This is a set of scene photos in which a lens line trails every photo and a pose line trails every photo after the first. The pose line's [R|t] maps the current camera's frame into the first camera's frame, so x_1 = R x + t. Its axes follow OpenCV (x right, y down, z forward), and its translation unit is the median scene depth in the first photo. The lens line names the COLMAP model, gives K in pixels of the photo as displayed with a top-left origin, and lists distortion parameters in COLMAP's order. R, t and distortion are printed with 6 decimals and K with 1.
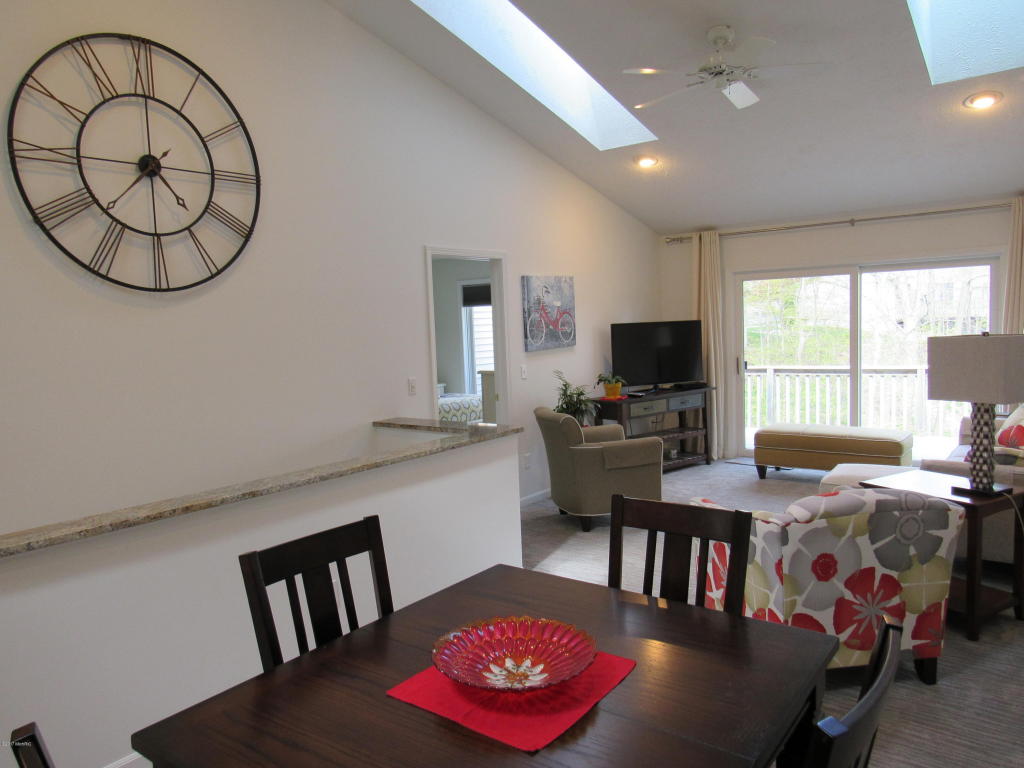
lens RADIAL K [[731.7, 0, 508.0], [0, 731.7, 383.6], [0, 0, 1]] dist [-0.029153, 0.013849]
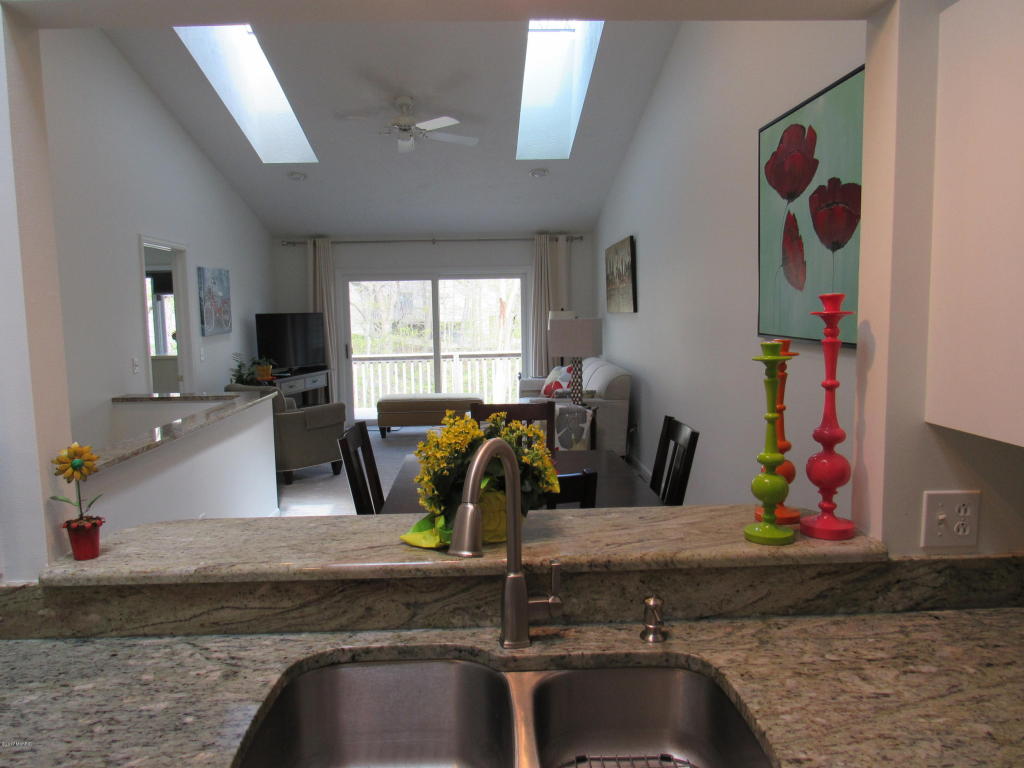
lens RADIAL K [[731.7, 0, 508.0], [0, 731.7, 383.6], [0, 0, 1]] dist [-0.029153, 0.013849]
pose [[0.766817, -0.038045, 0.640737, -0.299298], [0.041498, 0.999092, 0.009660, 0.032584], [-0.640522, 0.019182, 0.767700, -0.117192]]
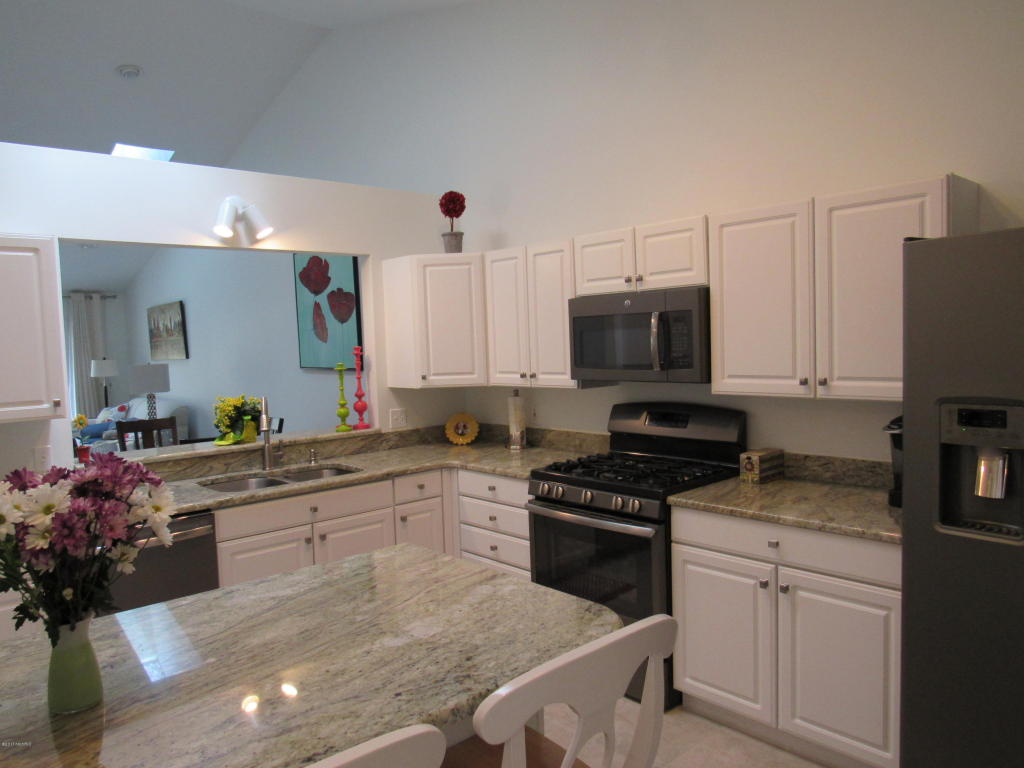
lens RADIAL K [[731.7, 0, 508.0], [0, 731.7, 383.6], [0, 0, 1]] dist [-0.029153, 0.013849]
pose [[0.183470, -0.023278, 0.982750, -0.703052], [0.113106, 0.993580, 0.002419, 0.058589], [-0.976497, 0.110711, 0.184925, -0.261582]]
